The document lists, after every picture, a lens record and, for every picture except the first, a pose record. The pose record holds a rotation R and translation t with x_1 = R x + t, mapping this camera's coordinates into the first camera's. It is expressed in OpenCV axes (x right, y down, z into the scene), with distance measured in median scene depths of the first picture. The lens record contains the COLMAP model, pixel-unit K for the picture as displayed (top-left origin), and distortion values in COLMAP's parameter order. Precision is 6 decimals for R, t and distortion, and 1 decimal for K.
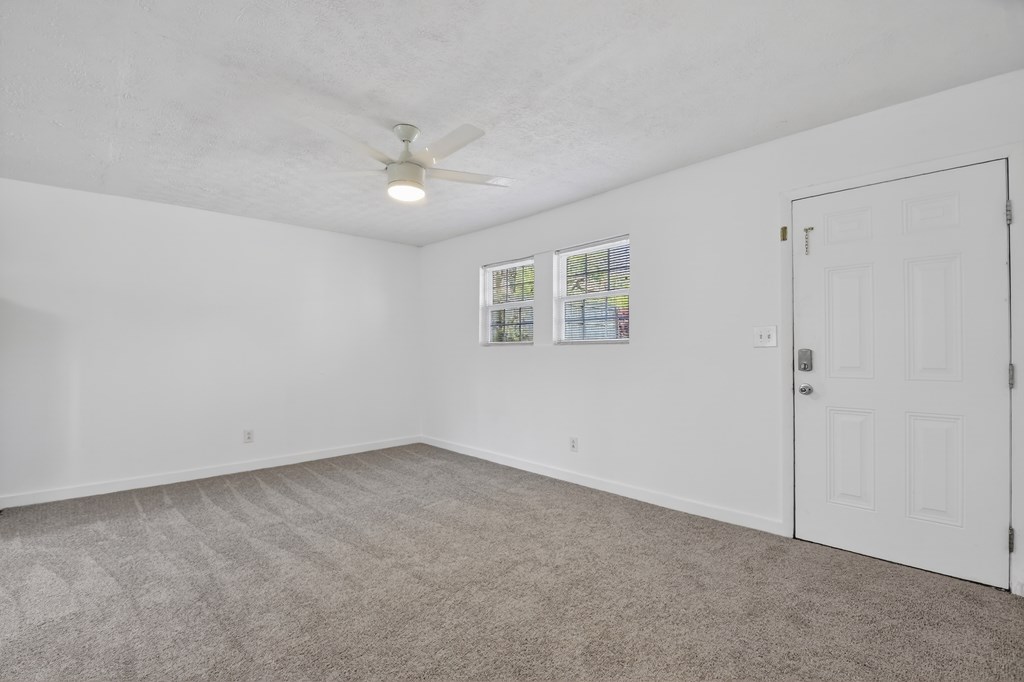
lens RADIAL K [[461.9, 0, 512.0], [0, 461.9, 341.0], [0, 0, 1]] dist [0.000103, -0.000119]
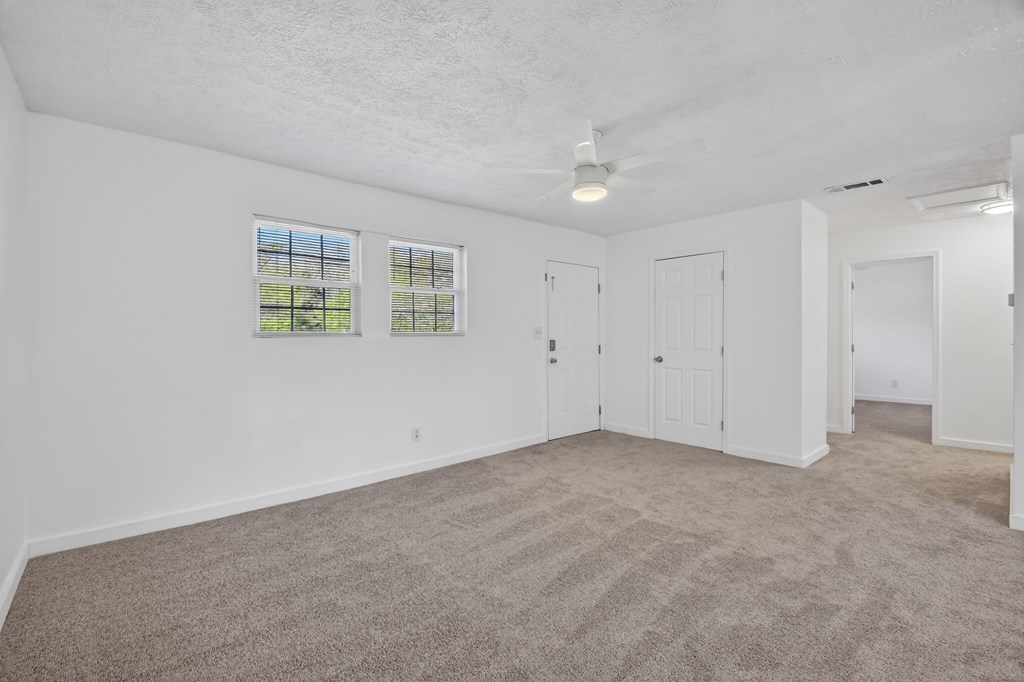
lens RADIAL K [[461.9, 0, 512.0], [0, 461.9, 341.0], [0, 0, 1]] dist [0.000103, -0.000119]
pose [[0.020294, 0.018363, 0.999625, -0.890015], [0.008983, 0.999788, -0.018548, 0.040570], [-0.999754, 0.009356, 0.020125, 0.783070]]
